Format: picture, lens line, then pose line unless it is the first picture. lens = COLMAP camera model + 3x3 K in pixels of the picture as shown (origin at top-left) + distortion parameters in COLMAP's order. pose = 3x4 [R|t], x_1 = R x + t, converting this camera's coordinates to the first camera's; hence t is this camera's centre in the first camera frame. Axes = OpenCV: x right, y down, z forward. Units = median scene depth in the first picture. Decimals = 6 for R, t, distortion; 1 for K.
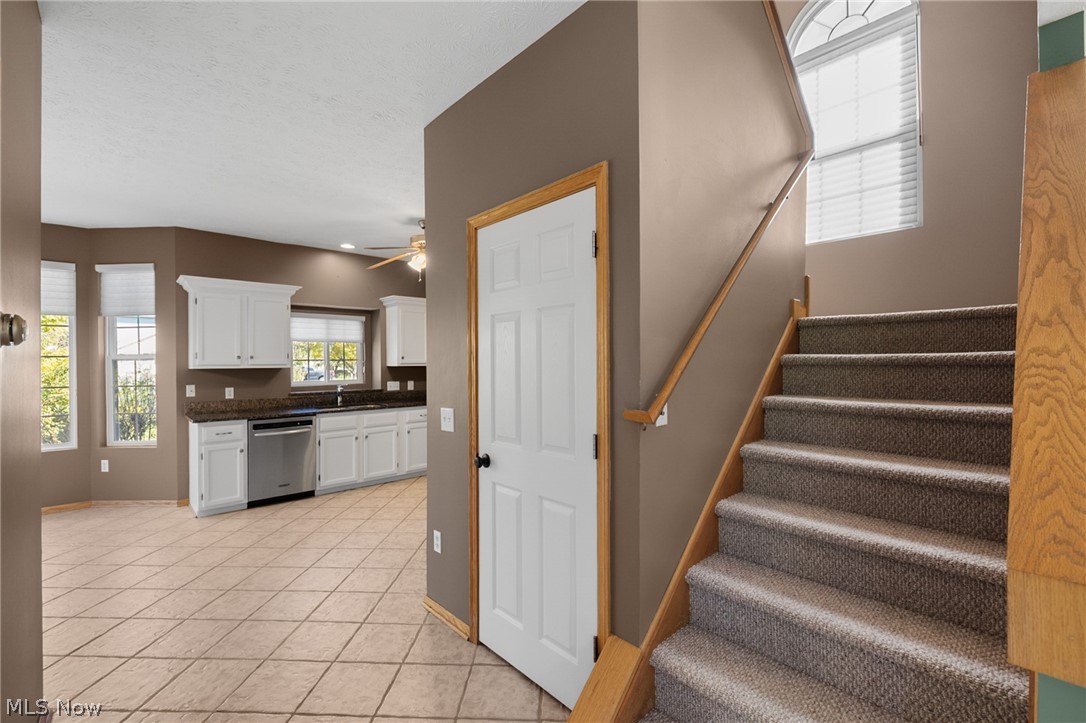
lens RADIAL K [[460.9, 0, 543.0], [0, 460.9, 361.5], [0, 0, 1]] dist [0.000498, 0.000158]
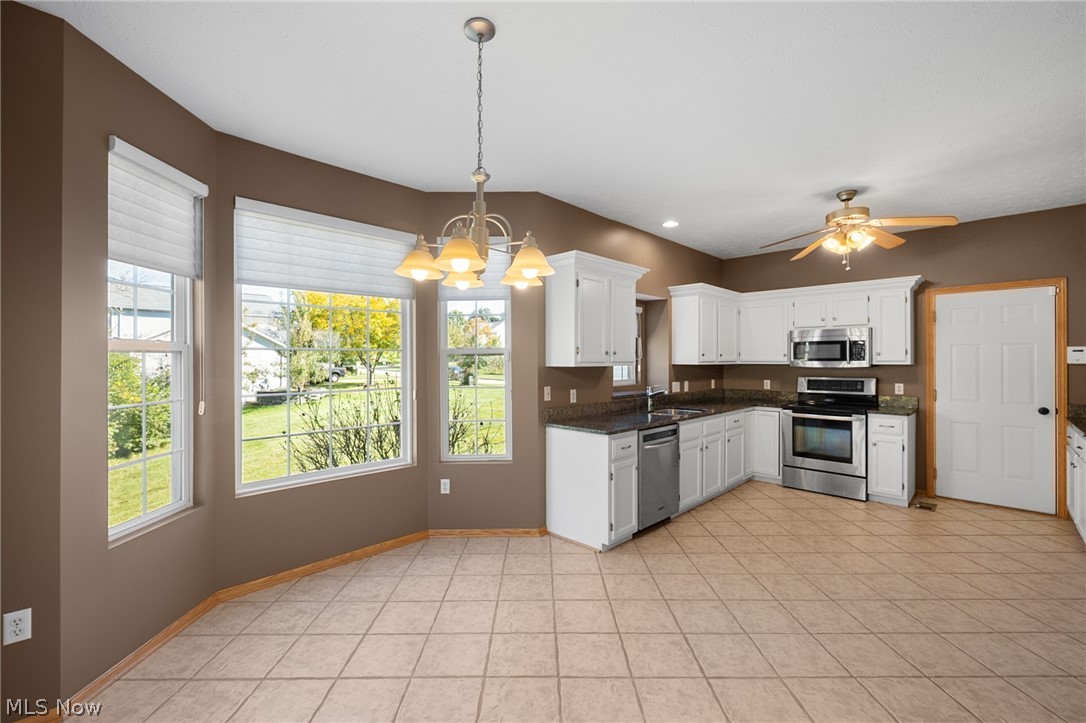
lens RADIAL K [[466.2, 0, 543.0], [0, 466.2, 361.5], [0, 0, 1]] dist [0.057900, 0.000017]
pose [[0.999427, 0.004675, 0.033512, -0.790885], [-0.004918, 0.999962, 0.007182, 0.000246], [-0.033477, -0.007343, 0.999413, 0.168260]]
